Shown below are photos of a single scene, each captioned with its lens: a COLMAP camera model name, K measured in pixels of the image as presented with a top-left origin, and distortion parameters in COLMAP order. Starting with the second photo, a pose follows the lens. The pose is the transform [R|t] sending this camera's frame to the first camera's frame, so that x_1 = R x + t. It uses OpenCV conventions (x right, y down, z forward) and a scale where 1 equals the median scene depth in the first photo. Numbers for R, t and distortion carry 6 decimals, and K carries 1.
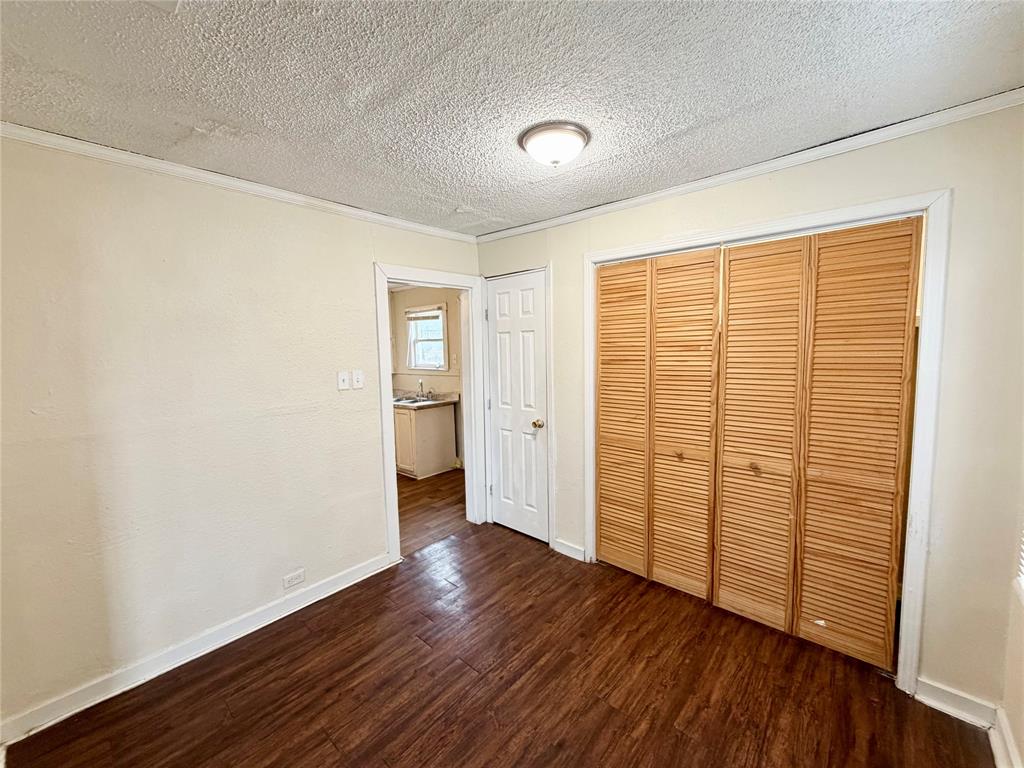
lens RADIAL K [[409.7, 0, 510.6], [0, 409.7, 382.0], [0, 0, 1]] dist [0.001019, 0.000212]
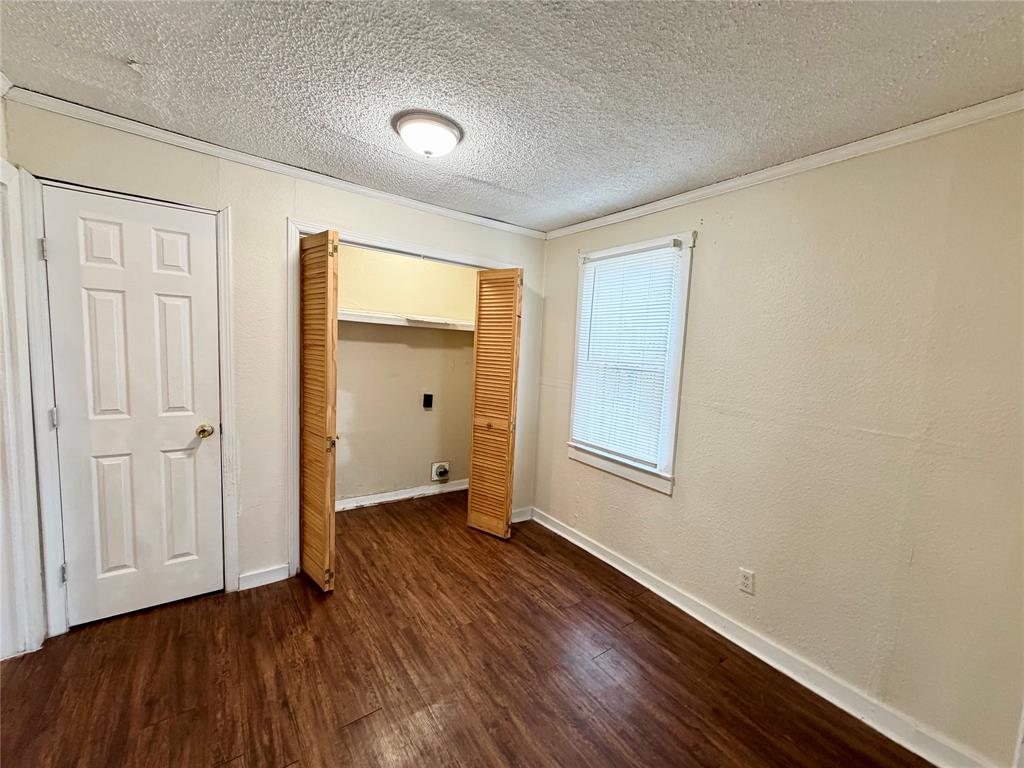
lens RADIAL K [[409.7, 0, 508.5], [0, 409.7, 382.3], [0, 0, 1]] dist [0.001019, 0.000212]
pose [[0.208474, -0.063850, 0.975941, -0.500885], [0.028132, 0.997845, 0.059274, -0.009049], [-0.977623, 0.015098, 0.209821, 0.336700]]
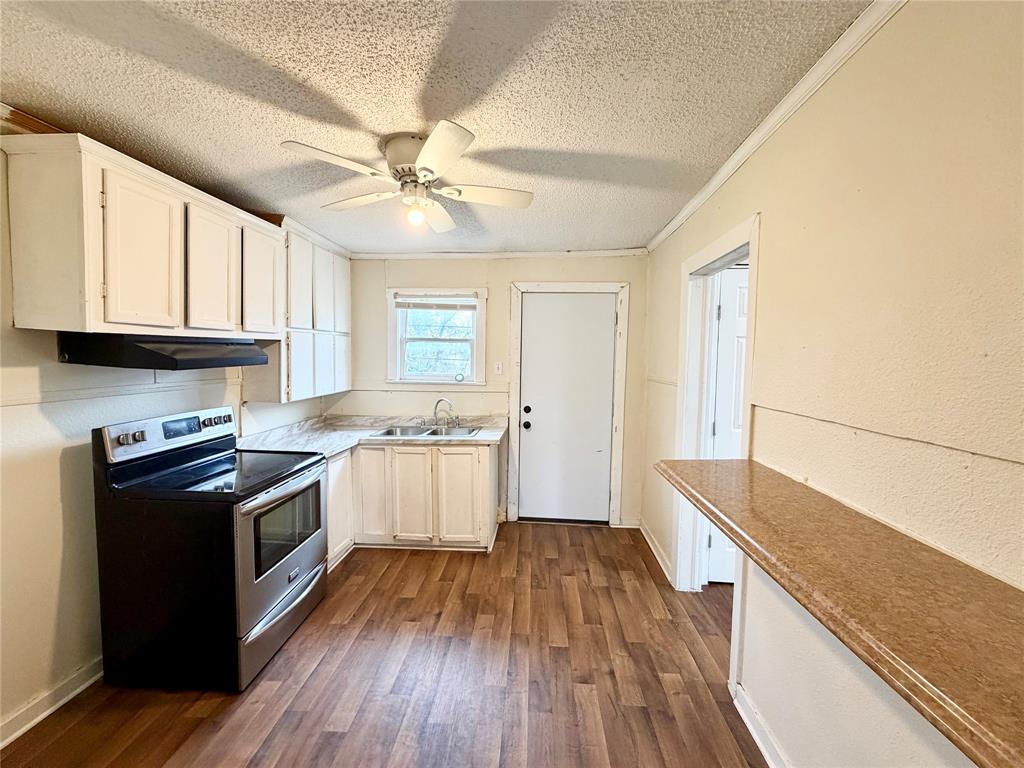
lens RADIAL K [[409.7, 0, 510.7], [0, 409.7, 383.1], [0, 0, 1]] dist [0.001019, 0.000212]
pose [[0.783400, -0.006649, 0.621482, -0.920797], [0.021966, 0.999614, -0.016994, -0.030452], [-0.621129, 0.026965, 0.783244, 0.704019]]
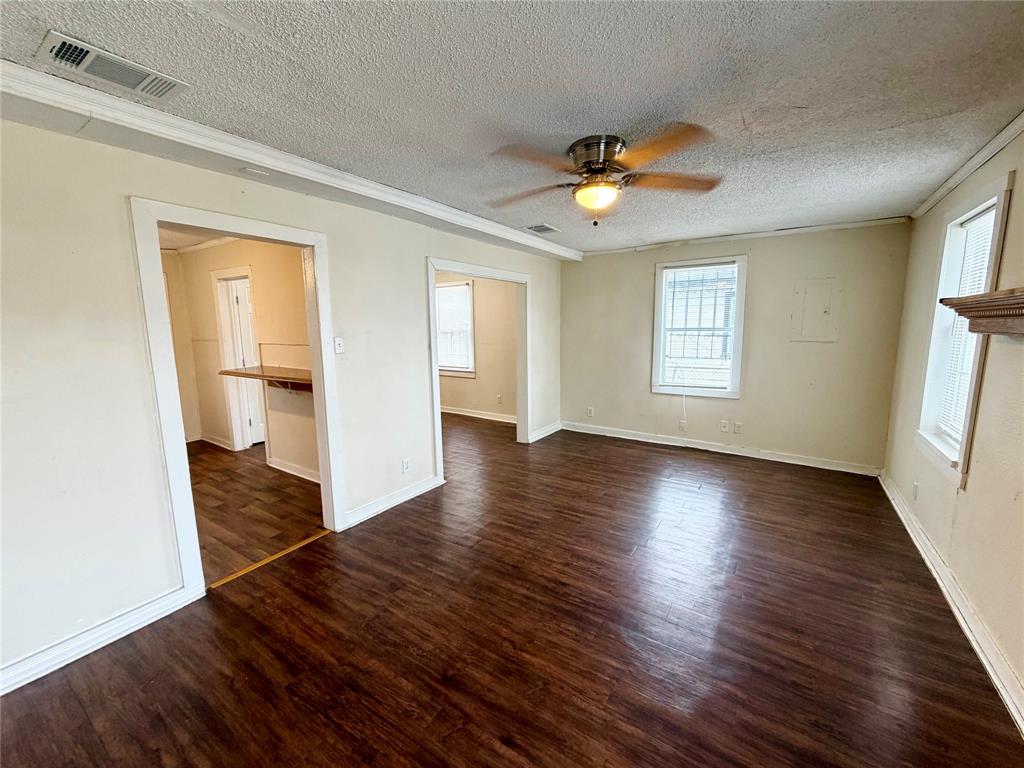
lens RADIAL K [[409.7, 0, 509.7], [0, 409.7, 384.3], [0, 0, 1]] dist [0.001019, 0.000212]
pose [[-0.154001, -0.119969, 0.980760, -1.798104], [0.096245, 0.986060, 0.135730, 0.025345], [-0.983372, 0.115296, -0.140308, 0.324642]]
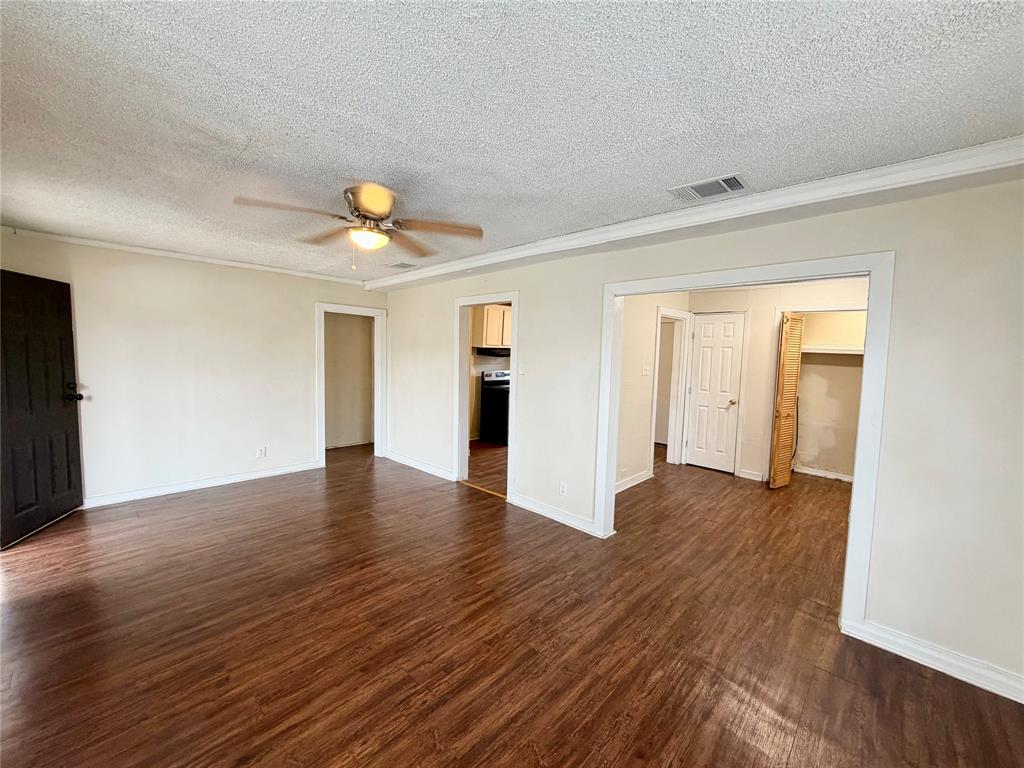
lens RADIAL K [[409.7, 0, 510.7], [0, 409.7, 385.2], [0, 0, 1]] dist [0.001019, 0.000212]
pose [[0.998414, 0.050294, -0.025302, -0.804082], [-0.050461, 0.998708, -0.006039, 0.088180], [0.024966, 0.007306, 0.999662, -0.717748]]
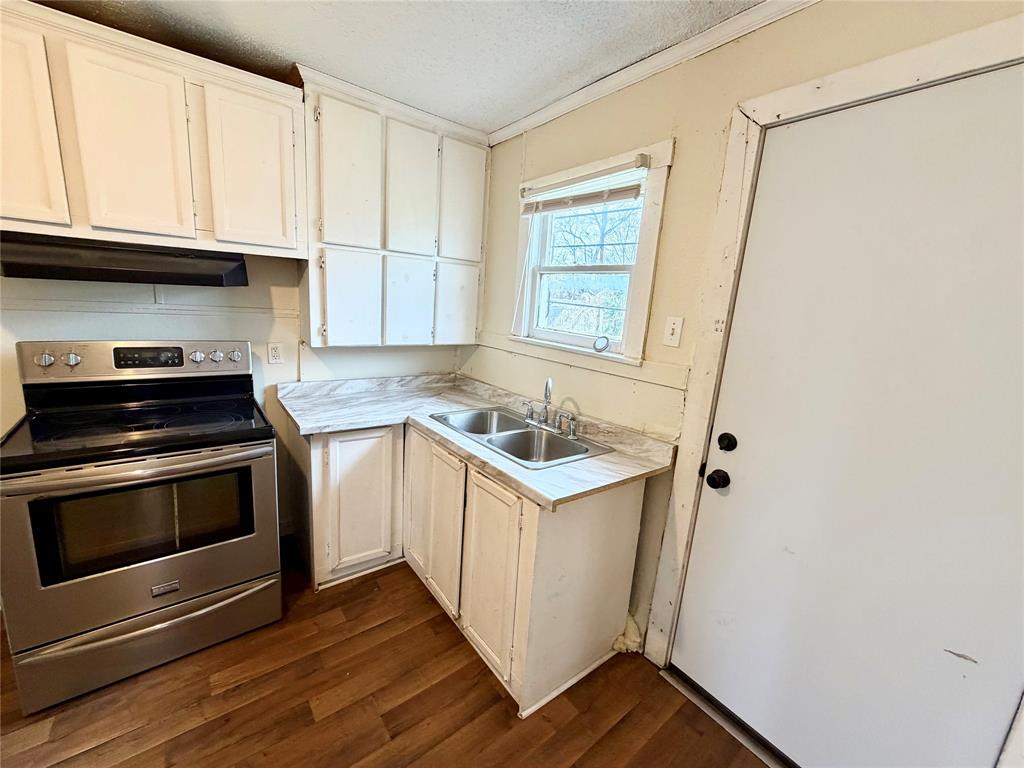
lens RADIAL K [[409.7, 0, 509.4], [0, 409.7, 383.7], [0, 0, 1]] dist [0.001019, 0.000212]
pose [[0.980058, 0.127480, -0.152433, -0.337569], [-0.110321, 0.987081, 0.116194, -0.066323], [0.165276, -0.097060, 0.981460, 1.098971]]
